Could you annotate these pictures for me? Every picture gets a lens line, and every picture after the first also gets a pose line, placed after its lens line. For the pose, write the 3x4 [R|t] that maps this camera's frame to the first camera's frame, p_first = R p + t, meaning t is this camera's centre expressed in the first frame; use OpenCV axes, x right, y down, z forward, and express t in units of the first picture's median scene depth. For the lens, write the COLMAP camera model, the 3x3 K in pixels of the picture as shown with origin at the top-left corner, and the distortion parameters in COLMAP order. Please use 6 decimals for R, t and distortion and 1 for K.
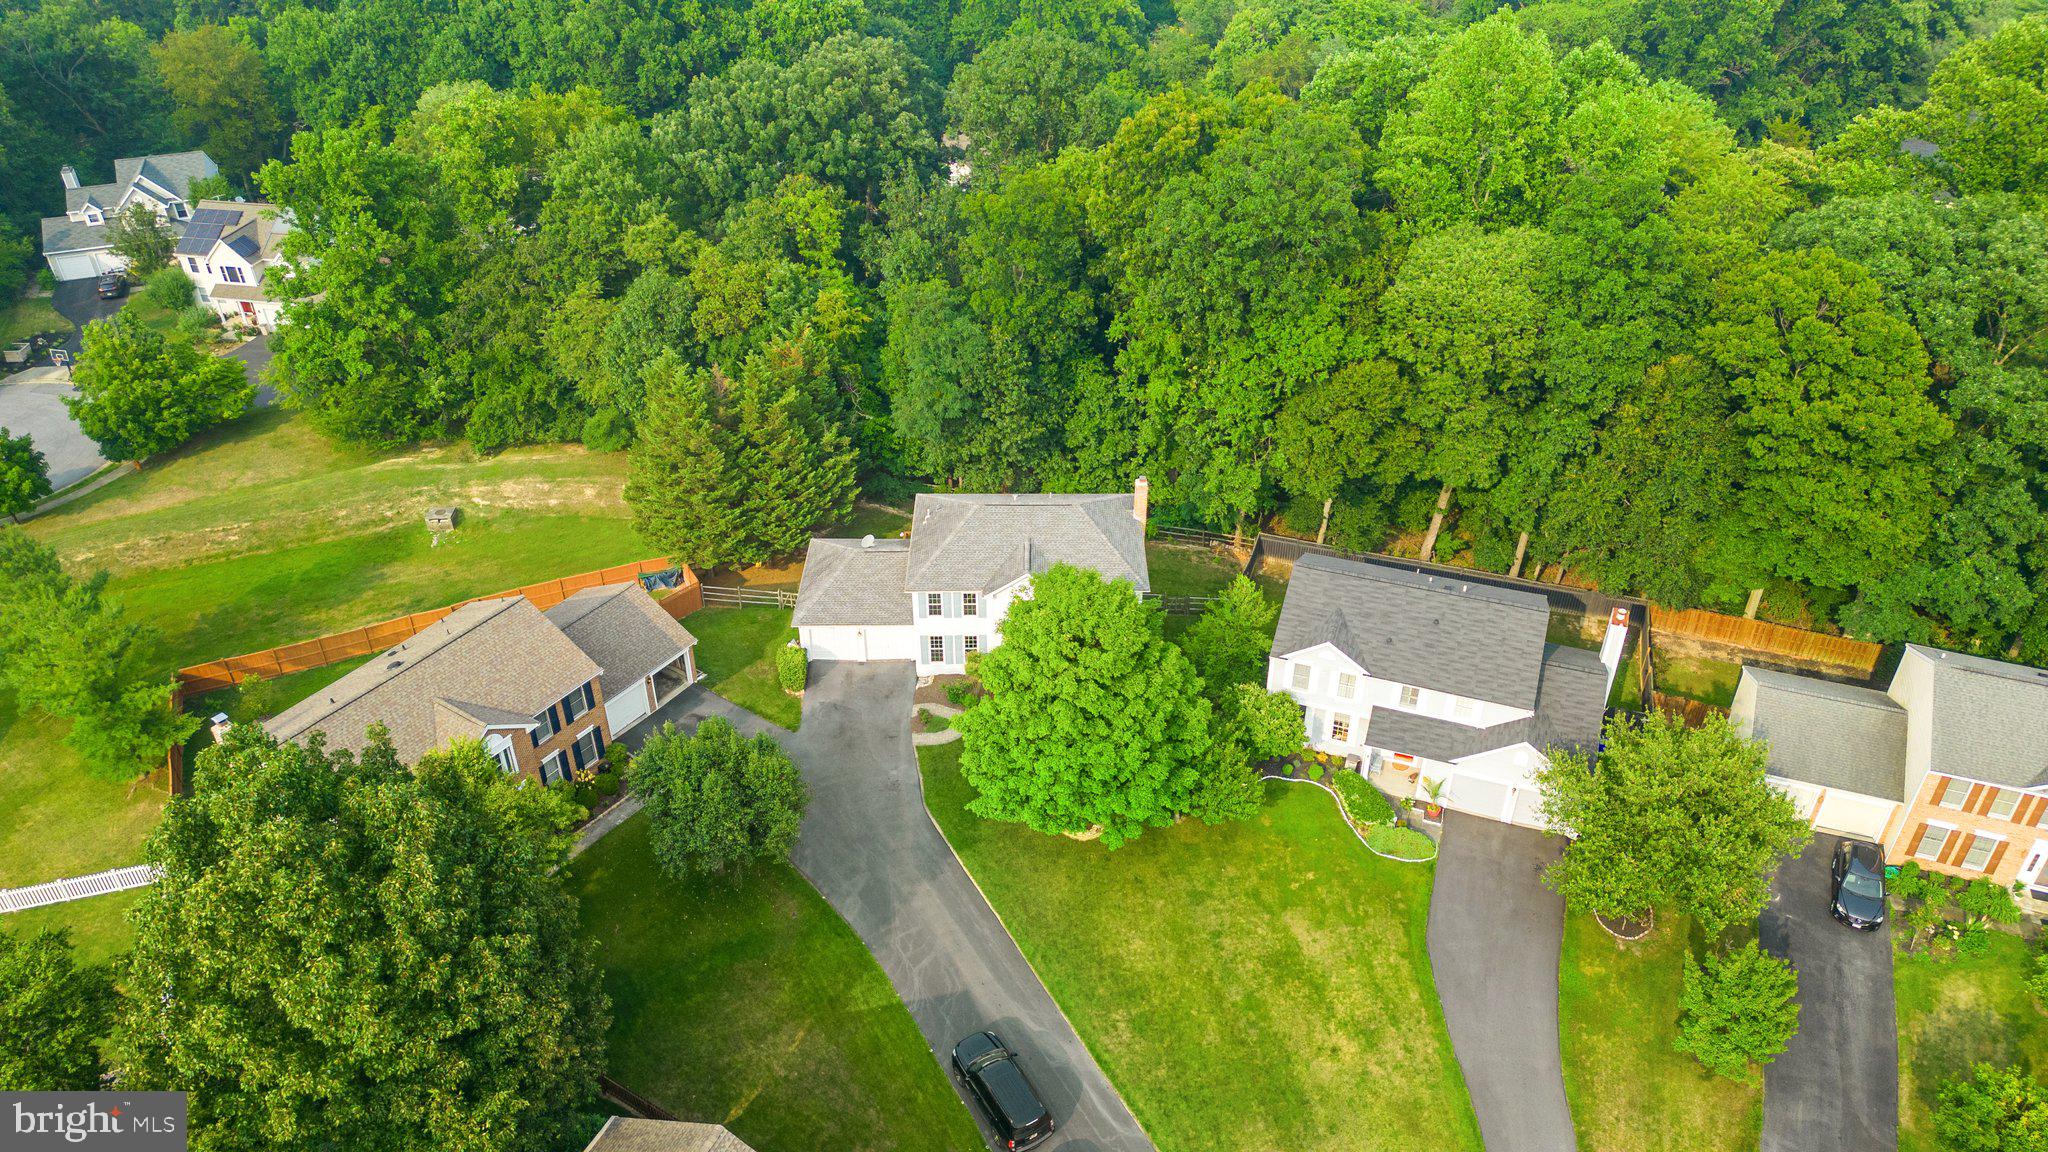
lens RADIAL K [[1431.9, 0, 1017.0], [0, 1431.9, 572.5], [0, 0, 1]] dist [0.060511, -0.060301]
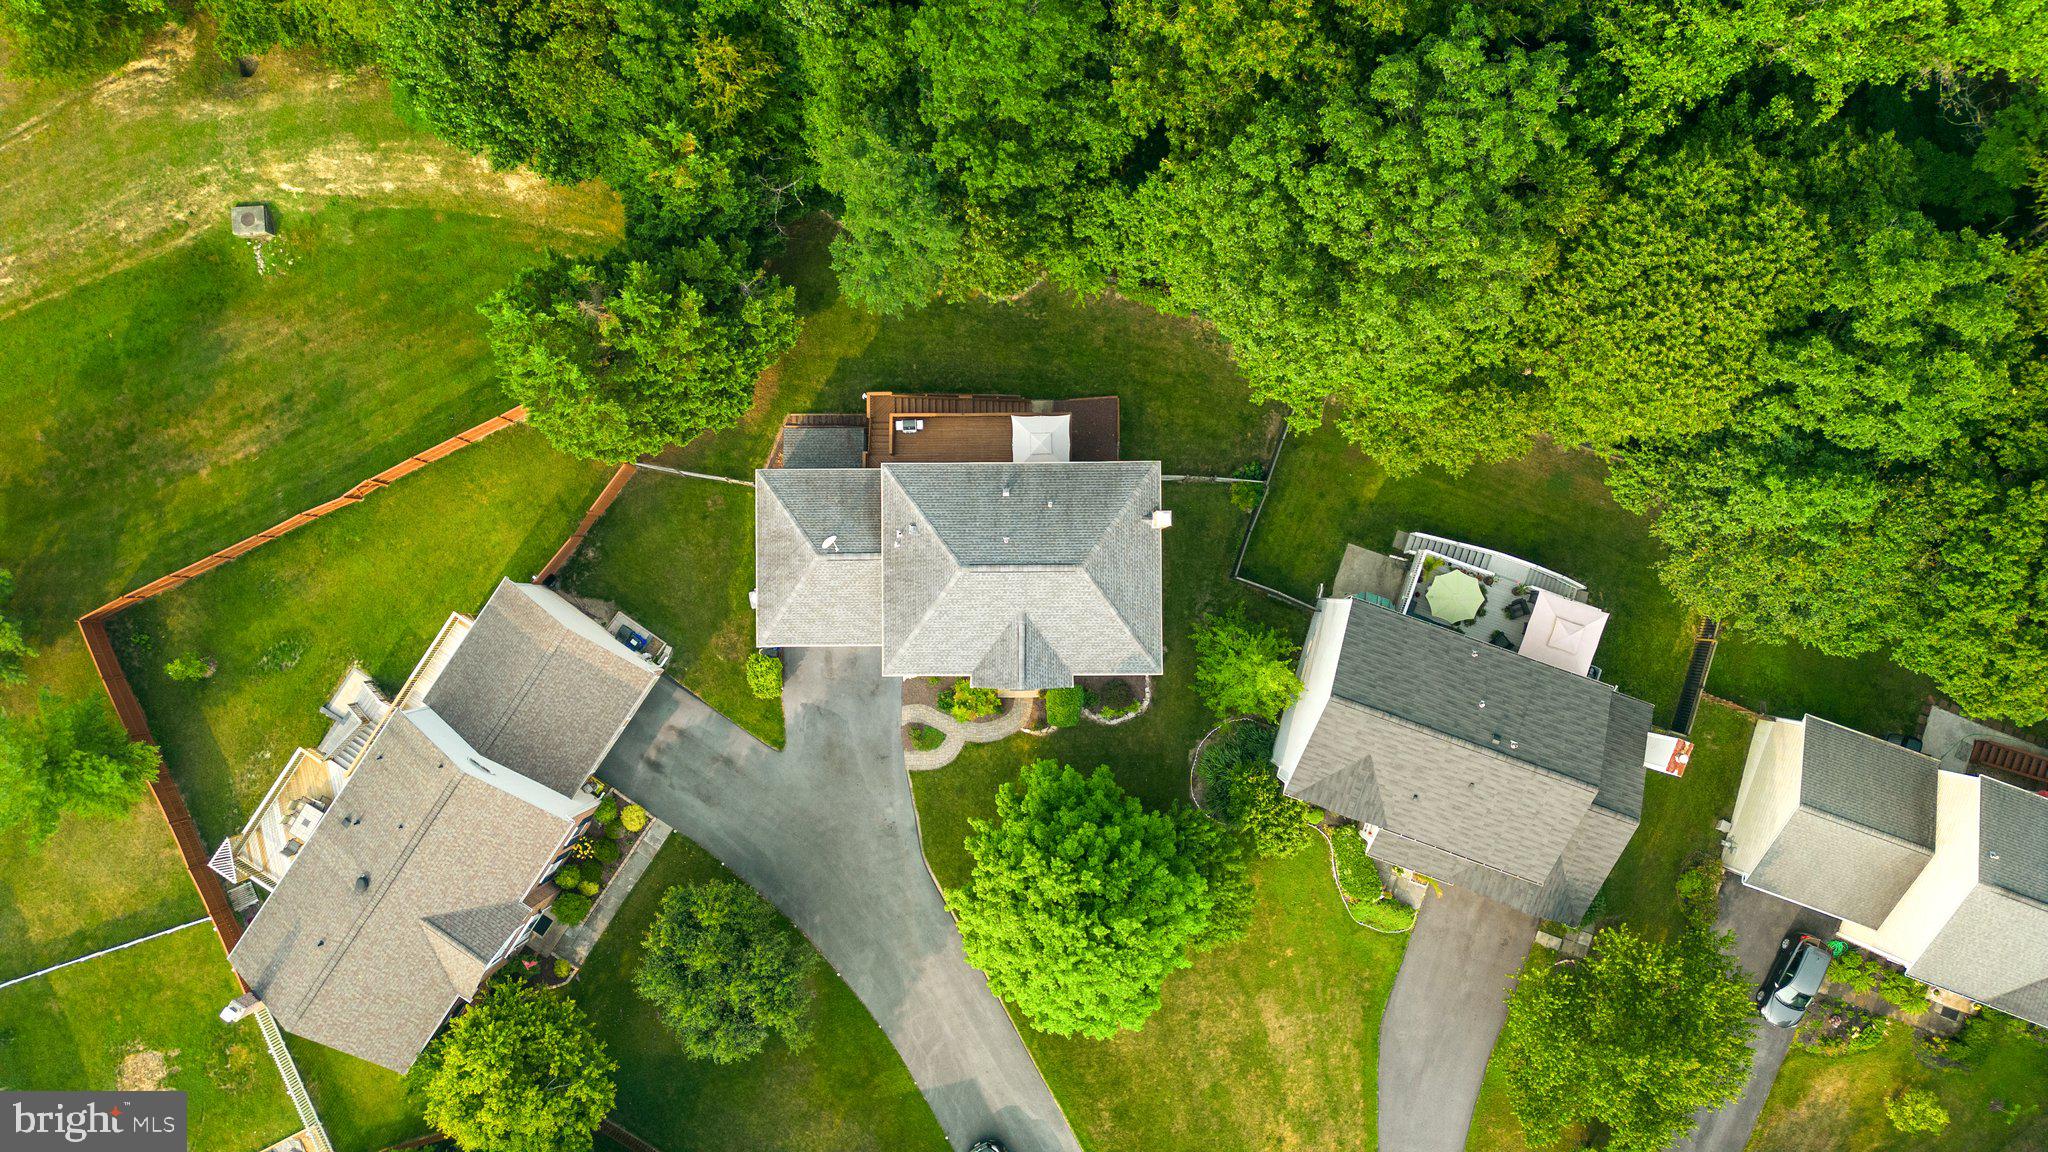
lens RADIAL K [[1431.9, 0, 1017.0], [0, 1431.9, 572.5], [0, 0, 1]] dist [0.060511, -0.060301]
pose [[0.999897, -0.011097, -0.009087, 0.014436], [0.013816, 0.575033, 0.818013, -0.856058], [-0.003852, -0.818055, 0.575128, 0.632102]]
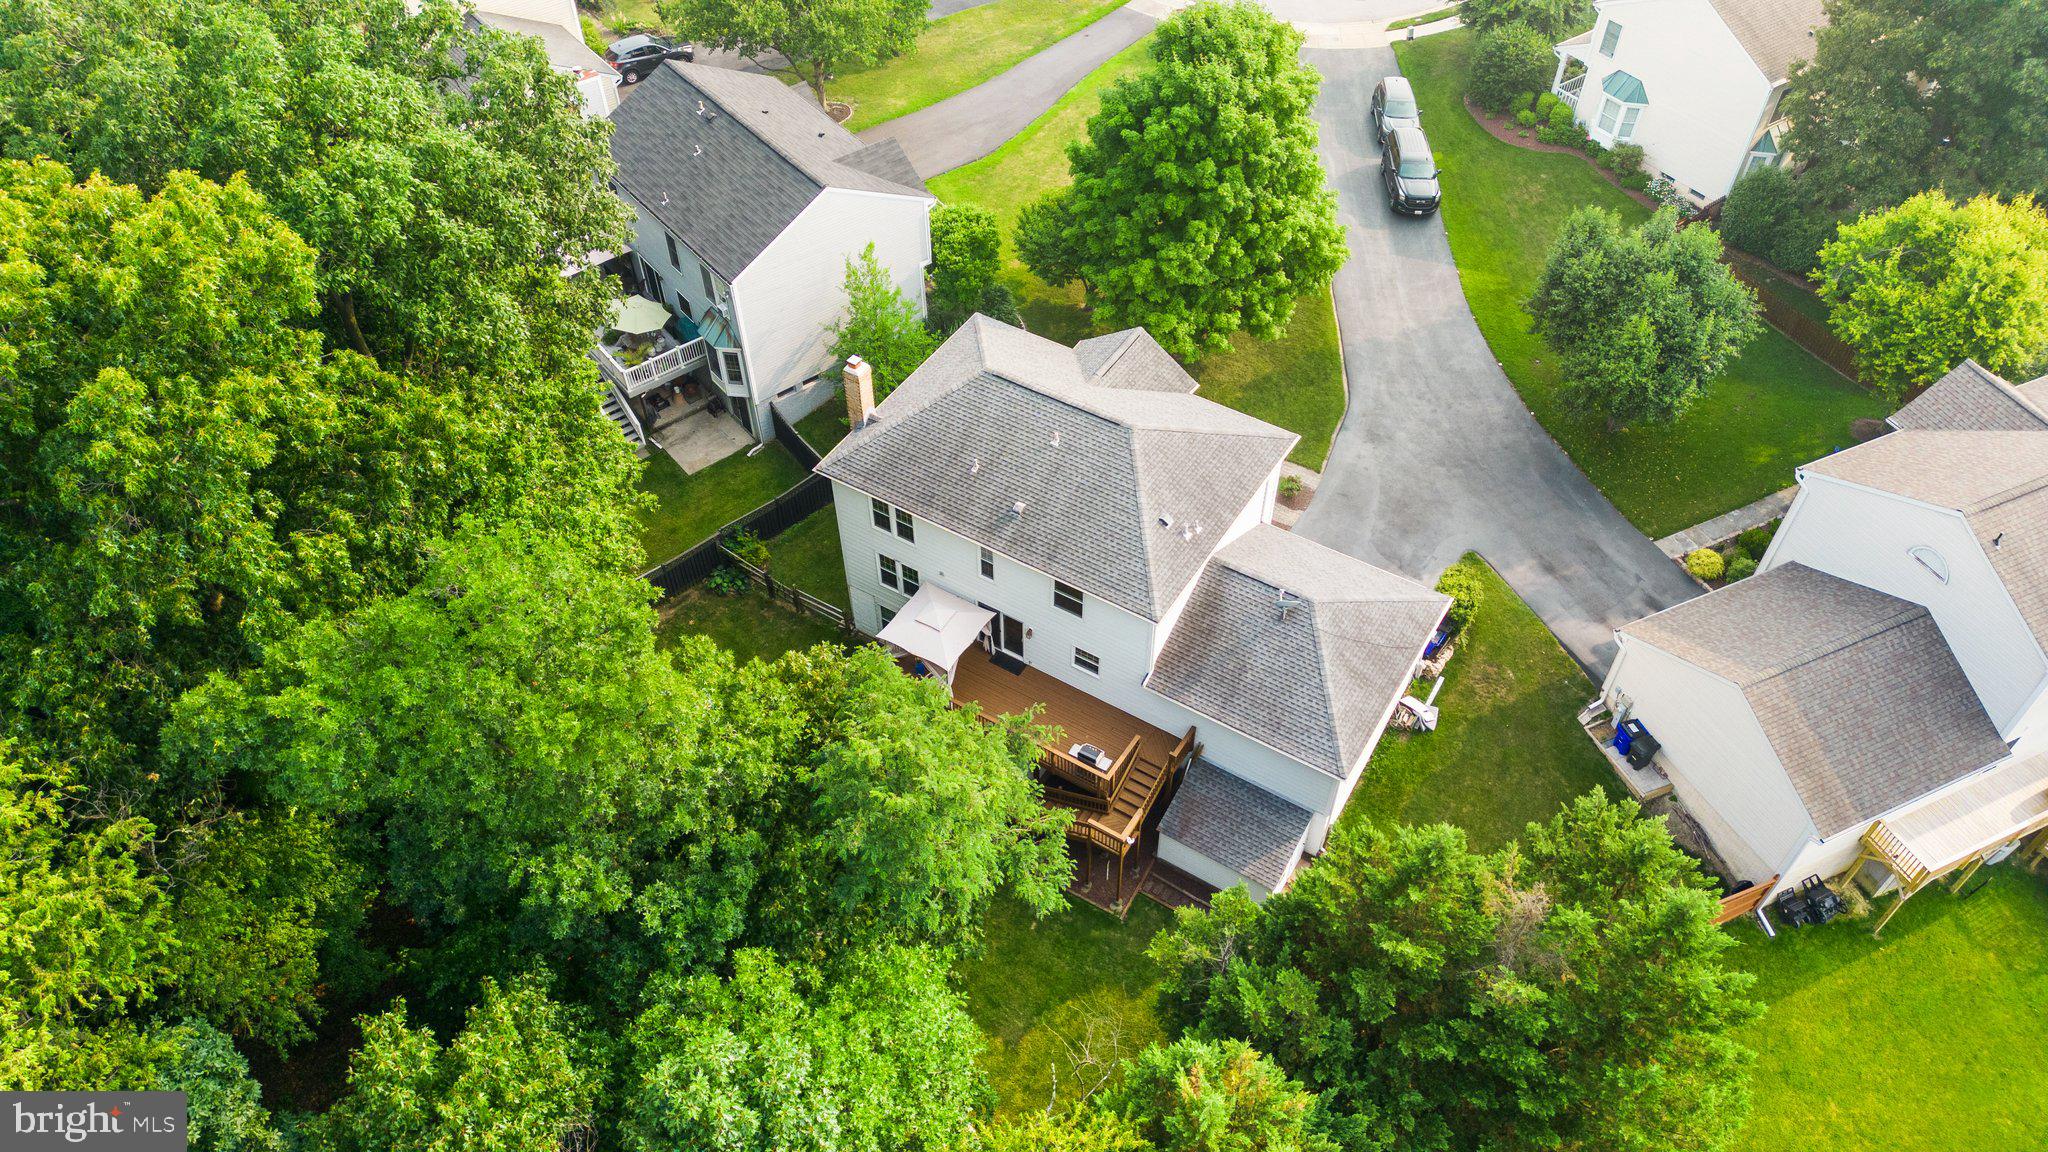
lens RADIAL K [[1431.9, 0, 1017.0], [0, 1431.9, 572.5], [0, 0, 1]] dist [0.060511, -0.060301]
pose [[-0.849262, -0.378697, 0.367889, -0.264330], [0.311108, 0.204035, 0.928214, -0.697569], [-0.426574, 0.902750, -0.055463, 1.322308]]
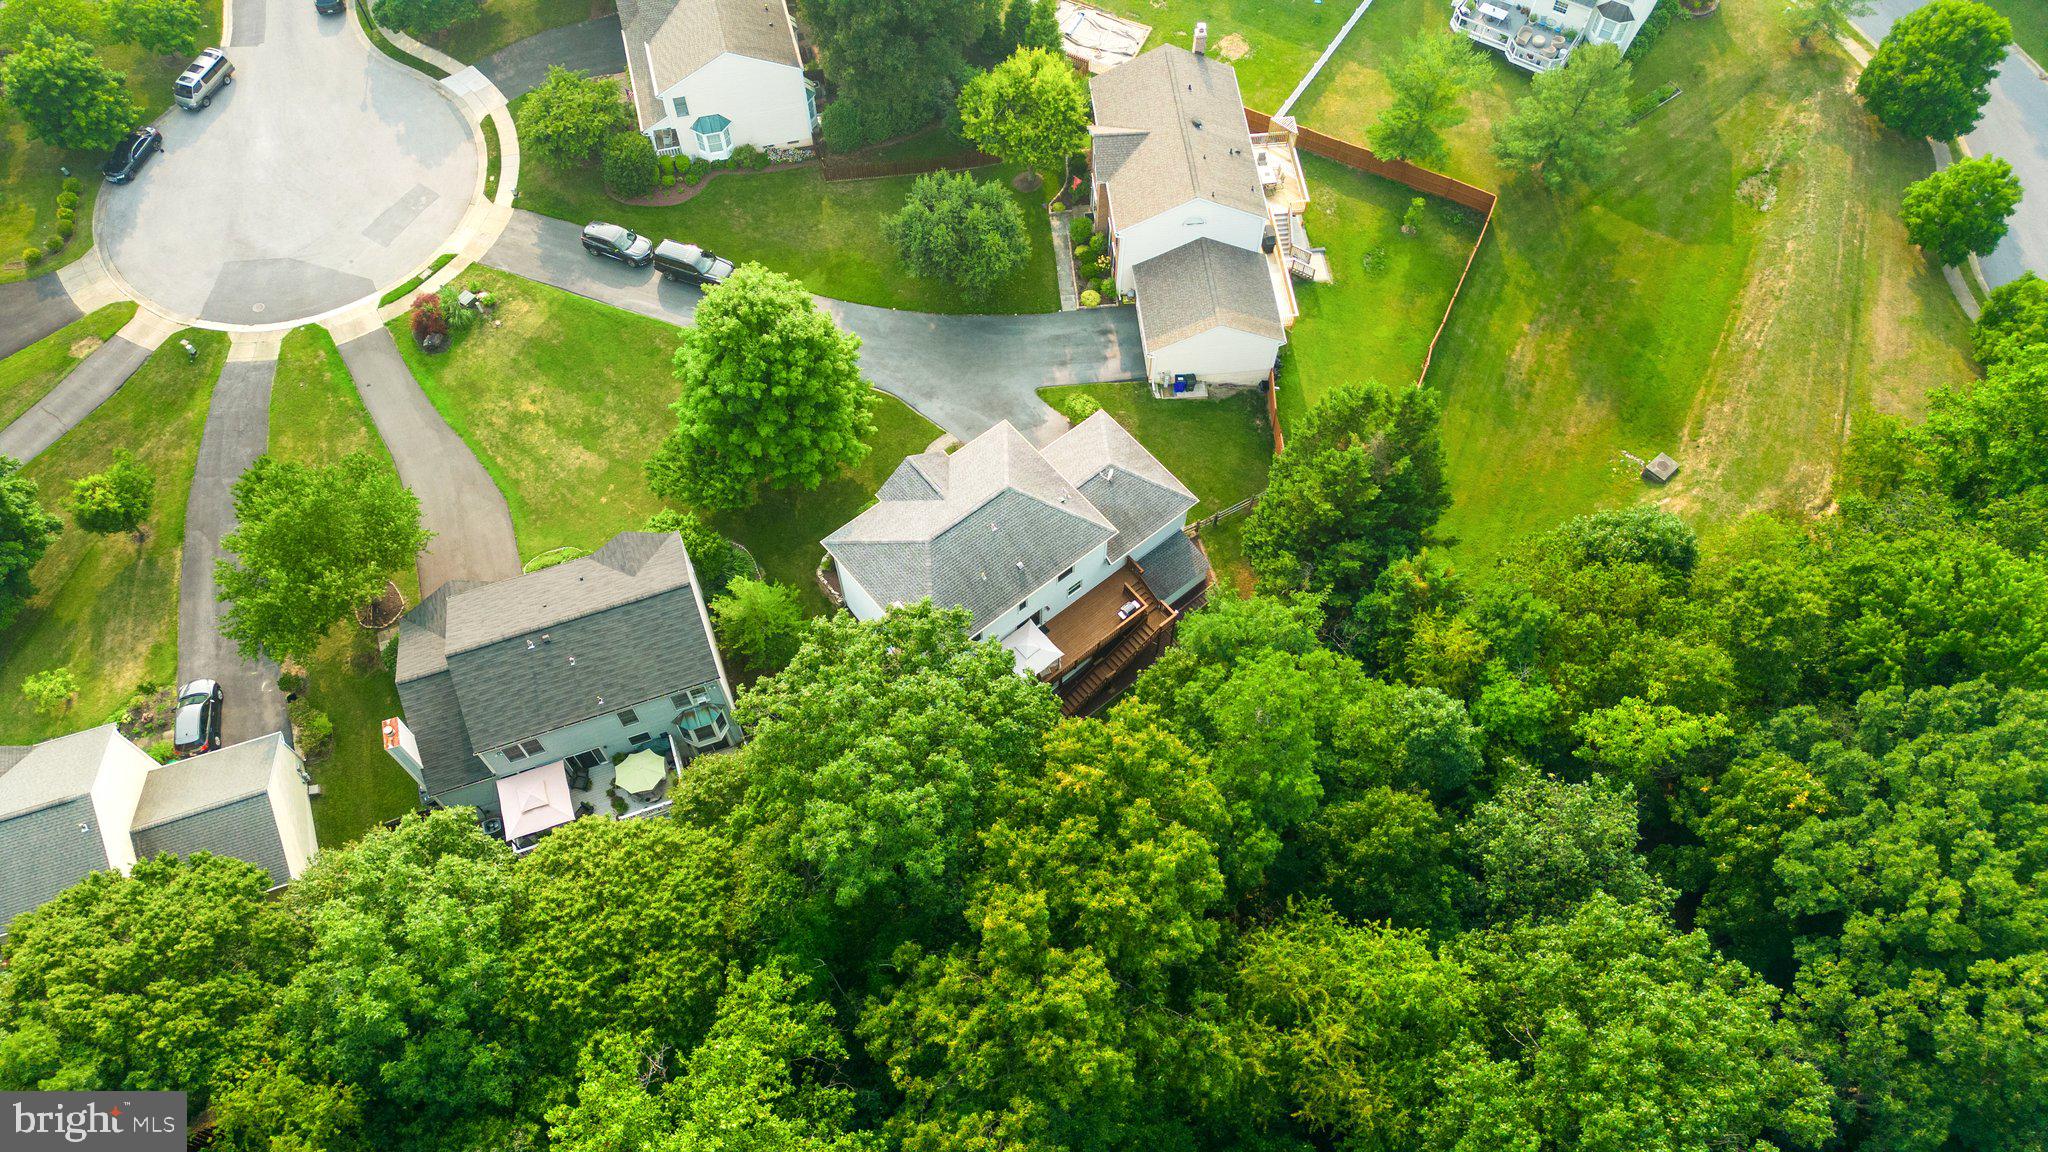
lens RADIAL K [[1423.0, 0, 1019.7], [0, 1423.0, 577.6], [0, 0, 1]] dist [0.065289, -0.058374]
pose [[-0.769991, 0.555357, -0.314154, 0.368630], [-0.355024, 0.036201, 0.934156, -1.151035], [0.530162, 0.830824, 0.169291, 1.067093]]
